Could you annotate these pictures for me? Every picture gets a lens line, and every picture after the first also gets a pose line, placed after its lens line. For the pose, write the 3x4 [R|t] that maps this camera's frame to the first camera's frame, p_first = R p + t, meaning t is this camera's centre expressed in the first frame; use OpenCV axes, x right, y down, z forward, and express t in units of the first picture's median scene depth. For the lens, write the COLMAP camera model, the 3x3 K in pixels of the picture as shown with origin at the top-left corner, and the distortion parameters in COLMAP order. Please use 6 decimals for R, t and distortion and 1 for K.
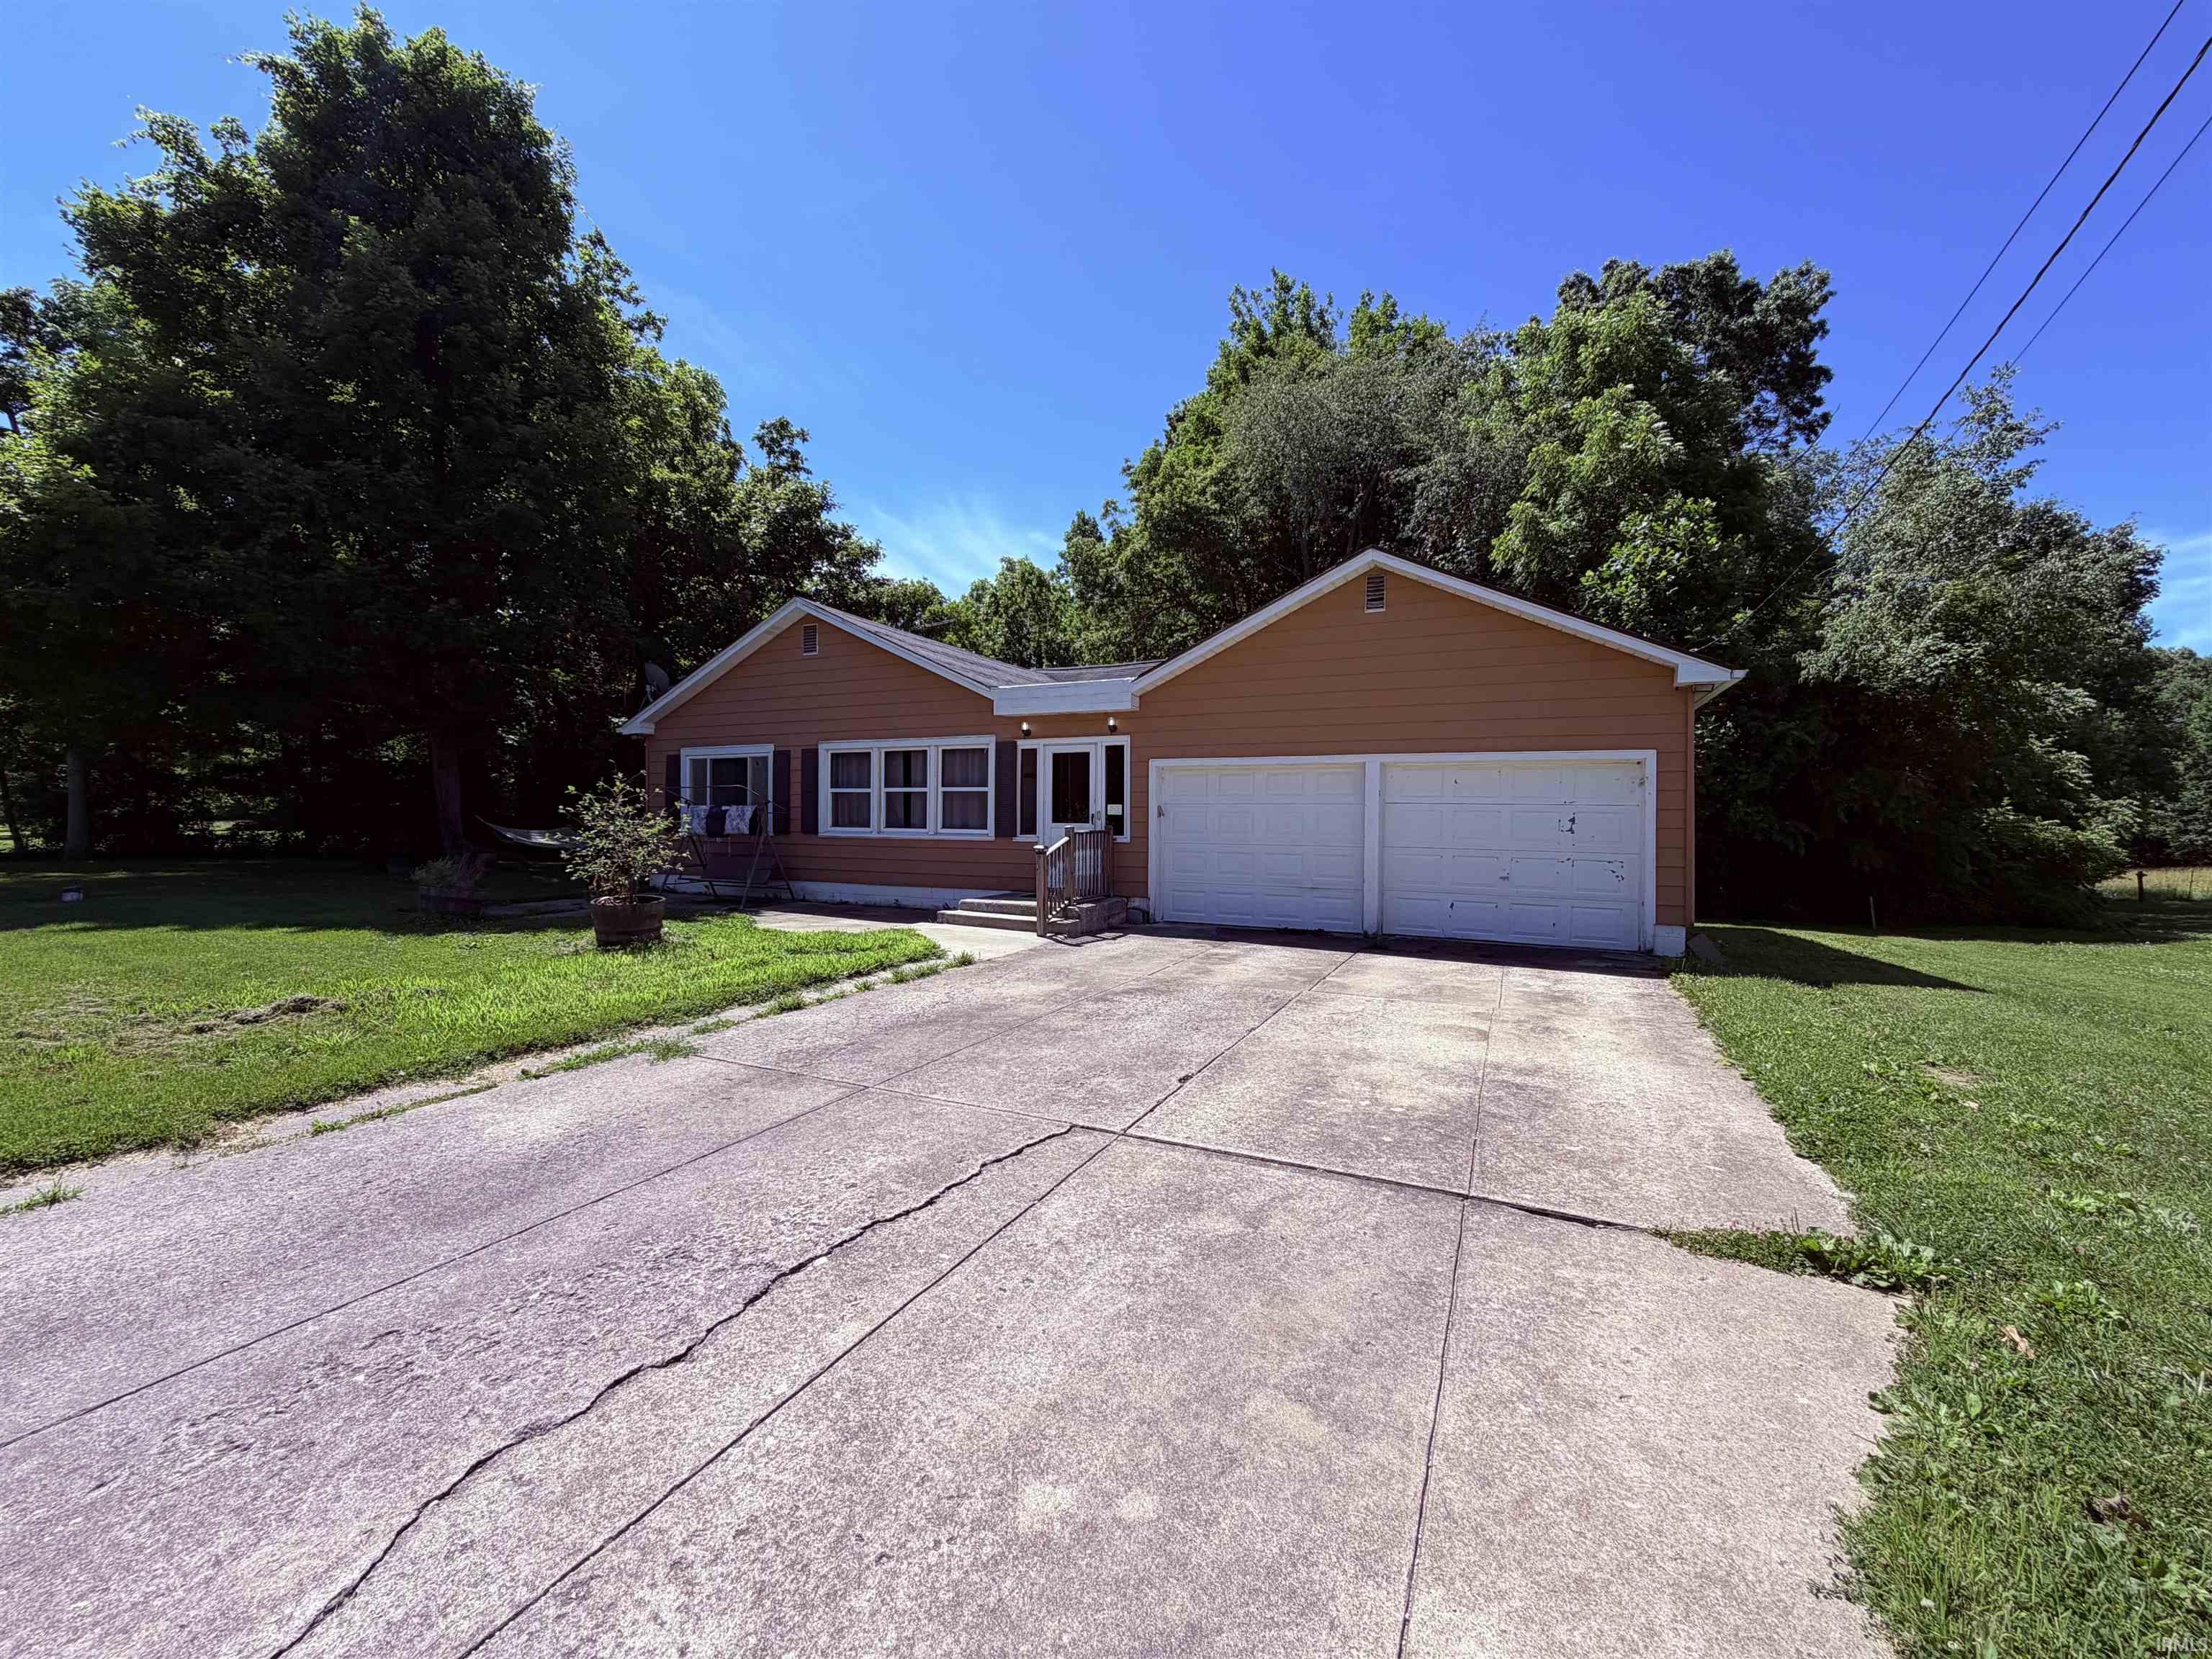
lens RADIAL K [[884.5, 0, 1106.0], [0, 884.5, 829.5], [0, 0, 1]] dist [-0.000938, 0.000181]
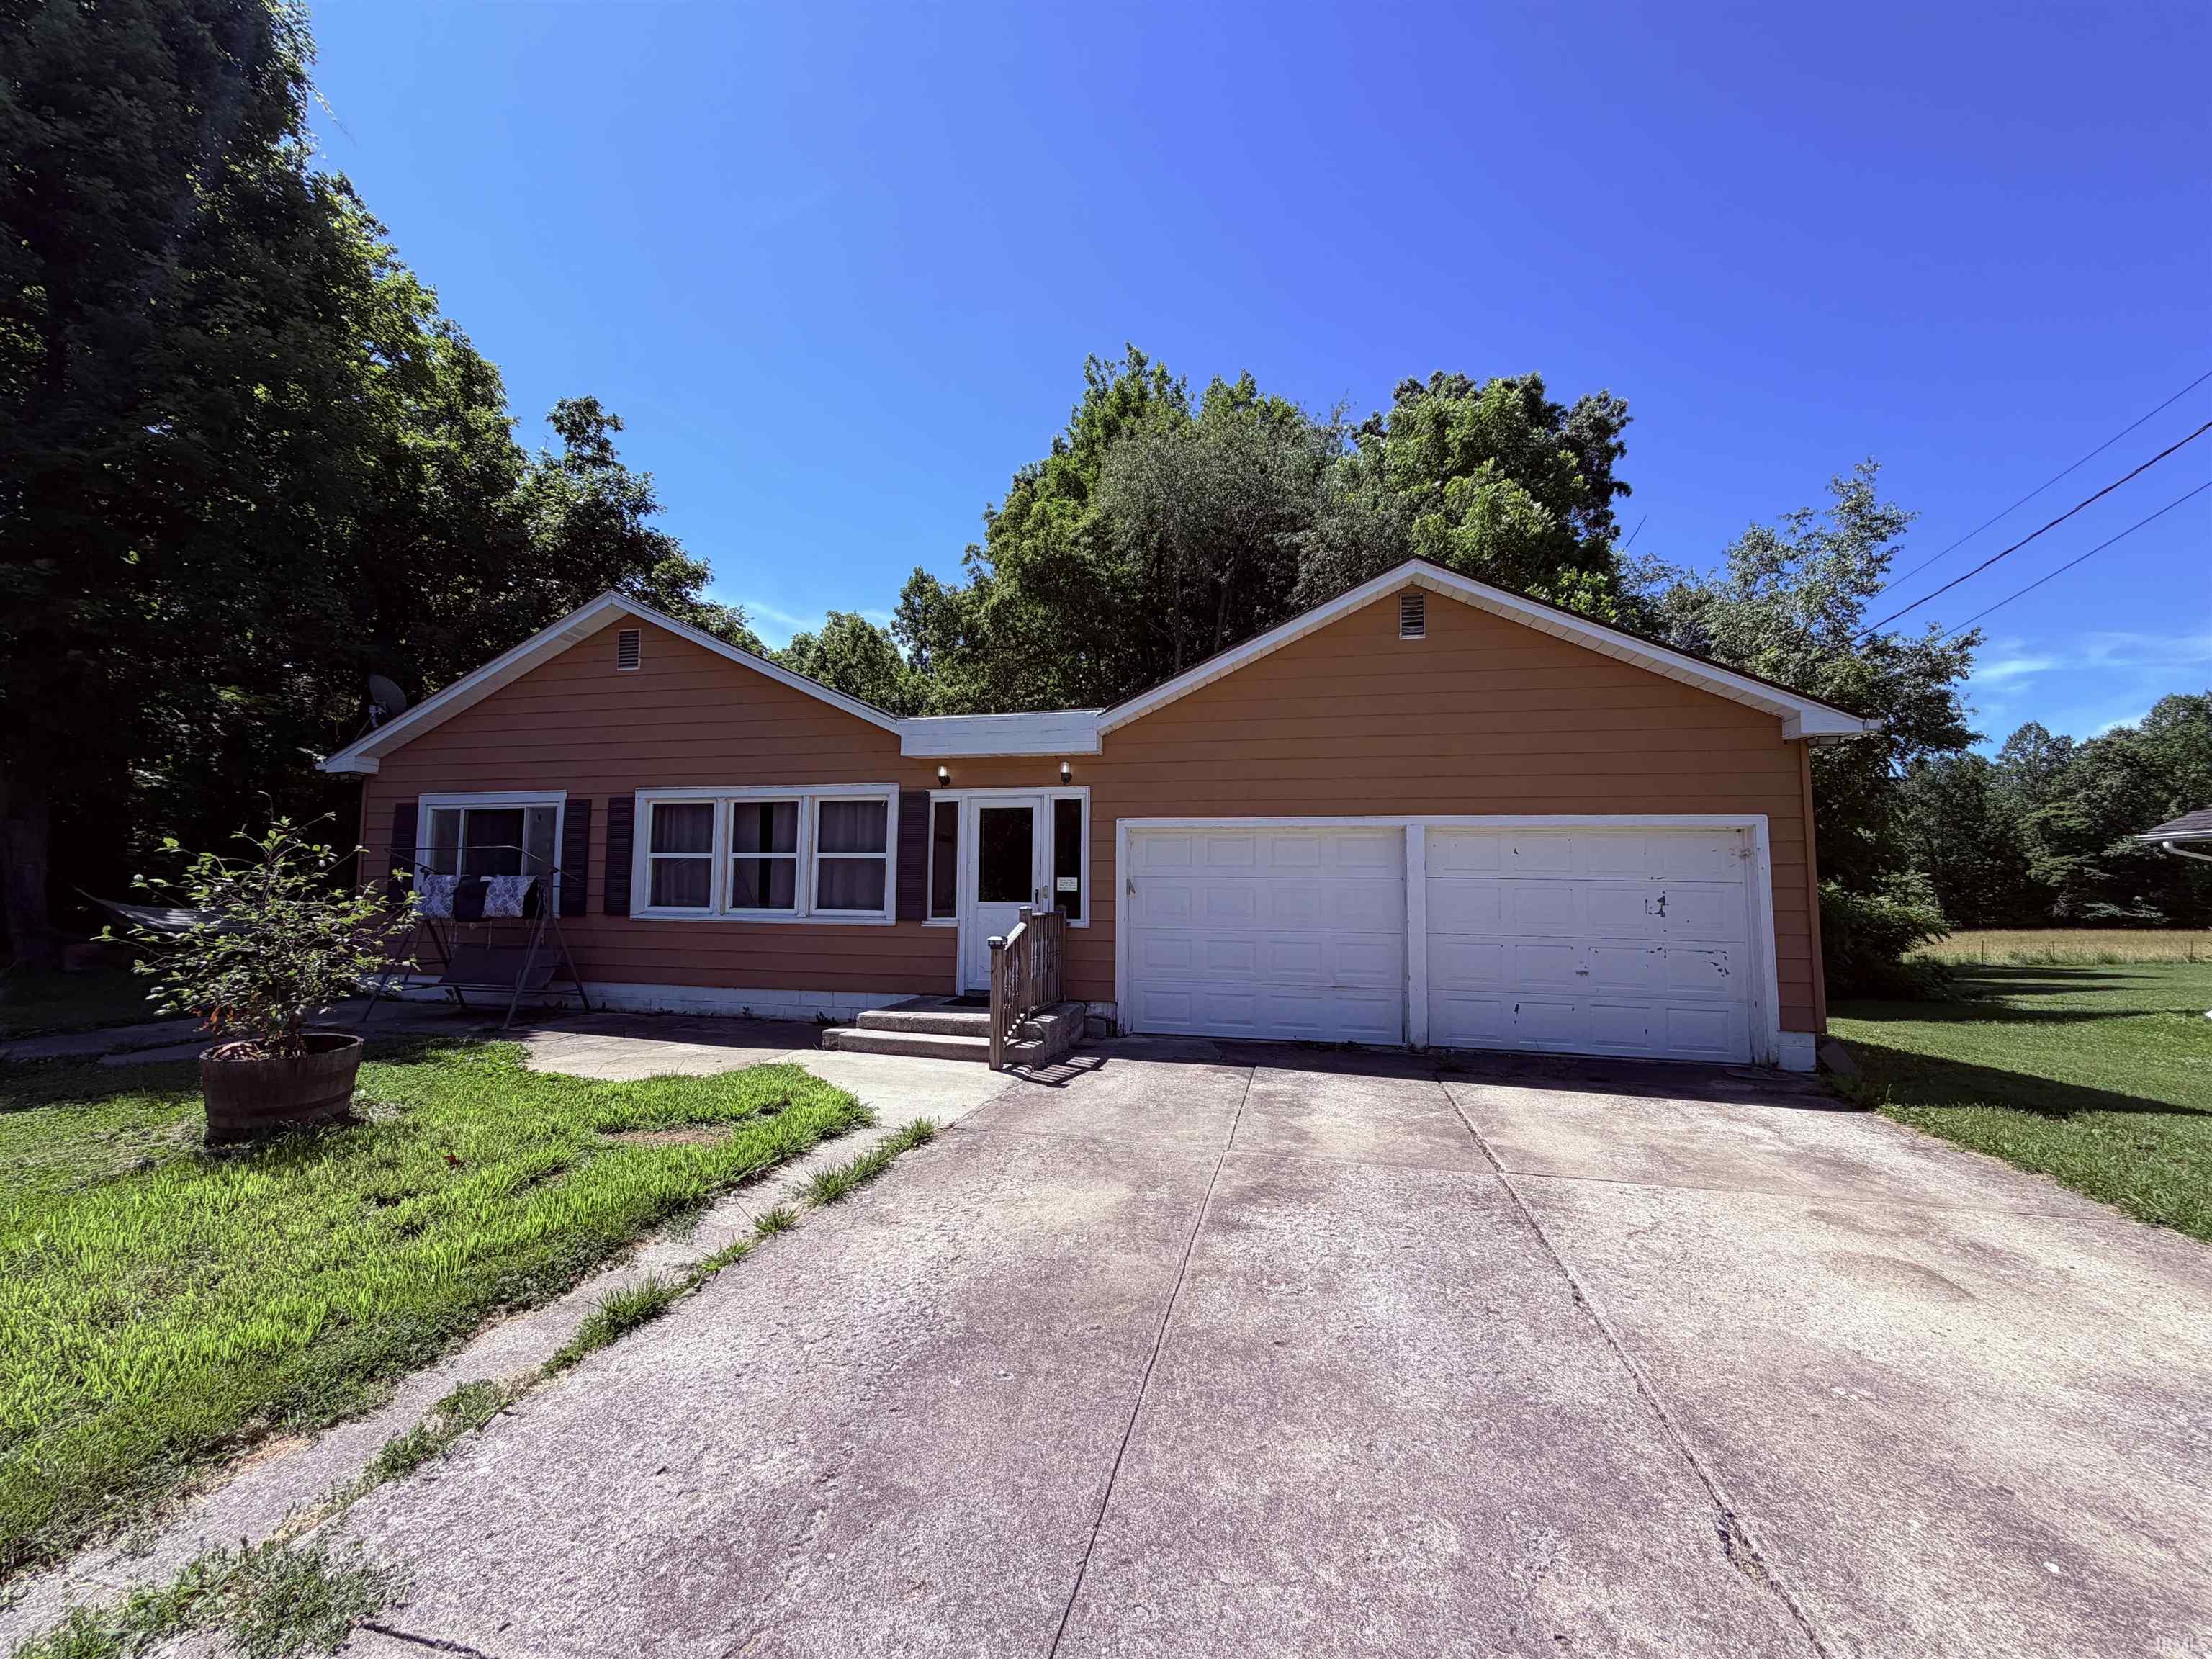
lens RADIAL K [[887.3, 0, 1106.0], [0, 887.3, 829.5], [0, 0, 1]] dist [0.002783, -0.002146]
pose [[0.978594, 0.016707, 0.205120, -0.096101], [0.000026, 0.996690, -0.081300, -0.006218], [-0.205799, 0.079565, 0.975354, 0.213035]]
